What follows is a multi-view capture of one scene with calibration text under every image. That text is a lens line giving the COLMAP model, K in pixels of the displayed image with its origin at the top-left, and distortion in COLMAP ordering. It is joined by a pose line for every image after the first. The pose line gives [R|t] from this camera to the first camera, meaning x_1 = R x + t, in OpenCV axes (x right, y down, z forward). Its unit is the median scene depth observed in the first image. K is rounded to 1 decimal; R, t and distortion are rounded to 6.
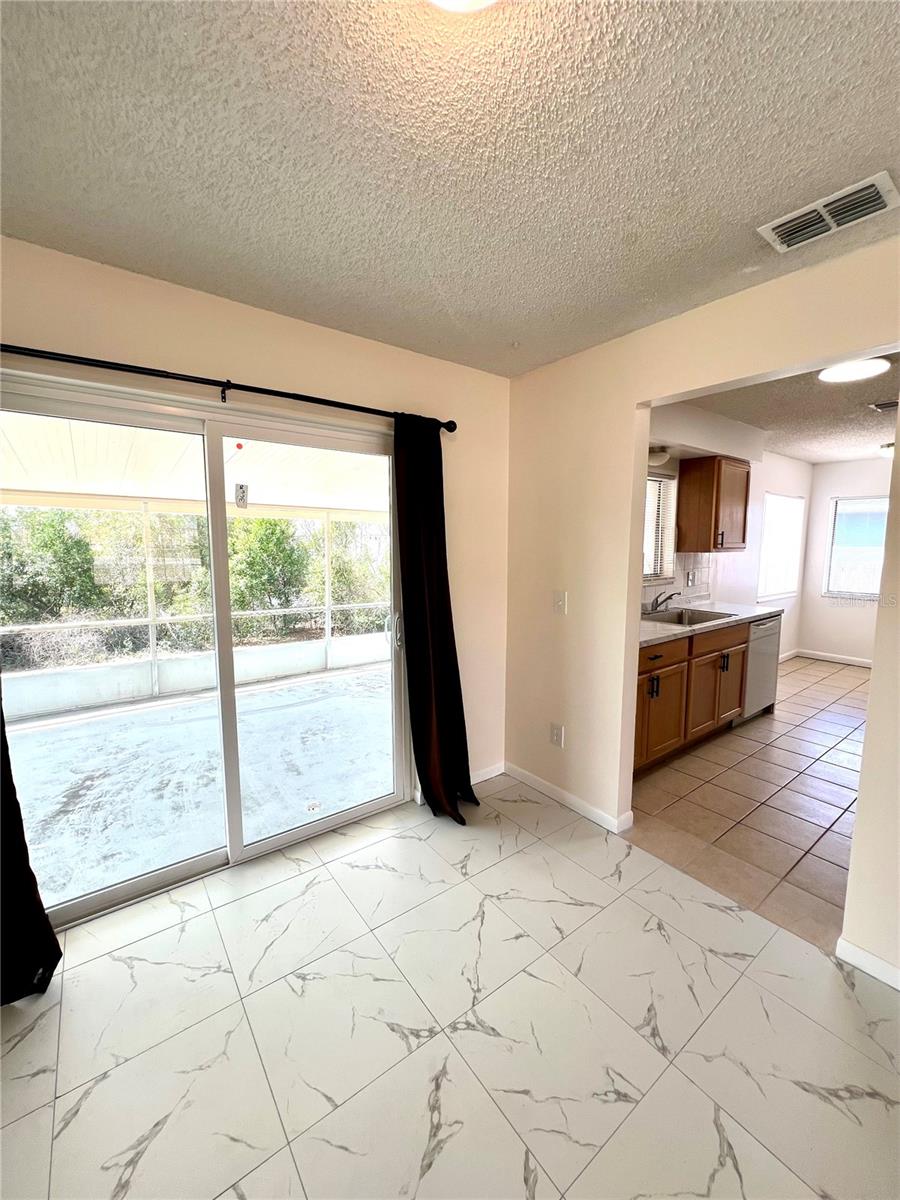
lens RADIAL K [[480.0, 0, 452.9], [0, 480.0, 594.9], [0, 0, 1]] dist [-0.003389, 0.000402]
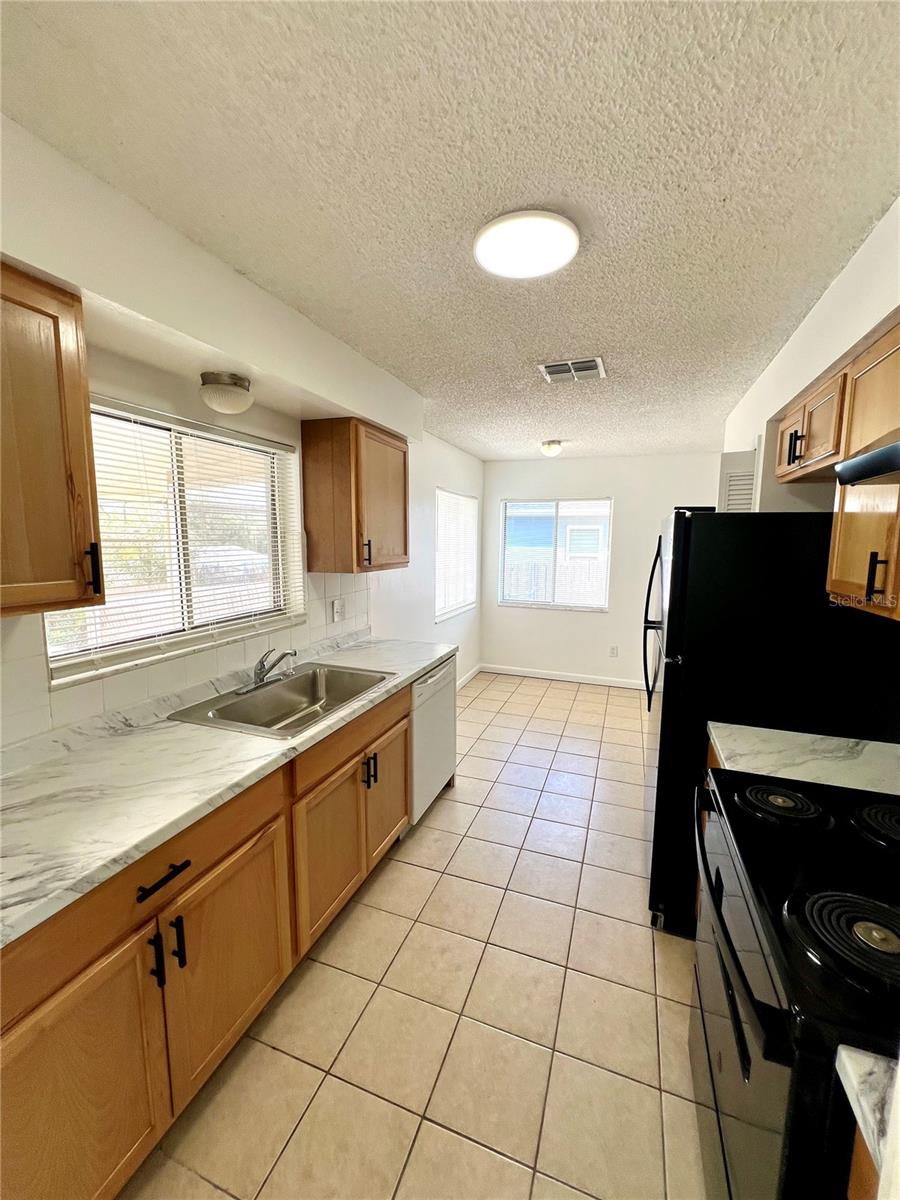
lens RADIAL K [[480.0, 0, 454.8], [0, 480.0, 595.7], [0, 0, 1]] dist [-0.003389, 0.000402]
pose [[0.841943, -0.057688, 0.536473, 0.307464], [0.051656, 0.998319, 0.026282, -0.068485], [-0.537088, 0.005584, 0.843508, 0.397011]]
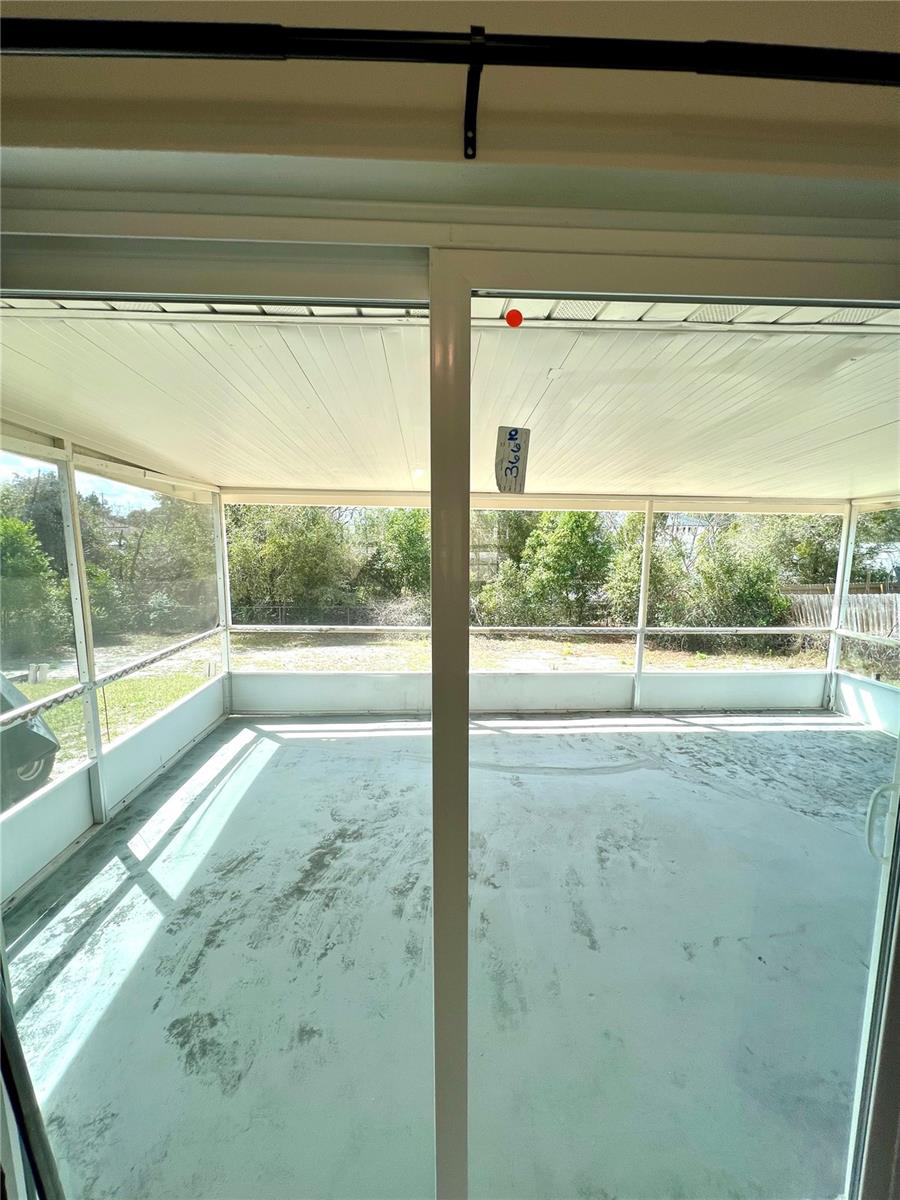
lens RADIAL K [[480.0, 0, 454.0], [0, 480.0, 596.3], [0, 0, 1]] dist [-0.003389, 0.000402]
pose [[0.825448, 0.072342, -0.559823, -0.139836], [-0.060090, 0.997380, 0.040284, -0.060493], [0.561270, 0.000387, 0.827633, 0.356467]]
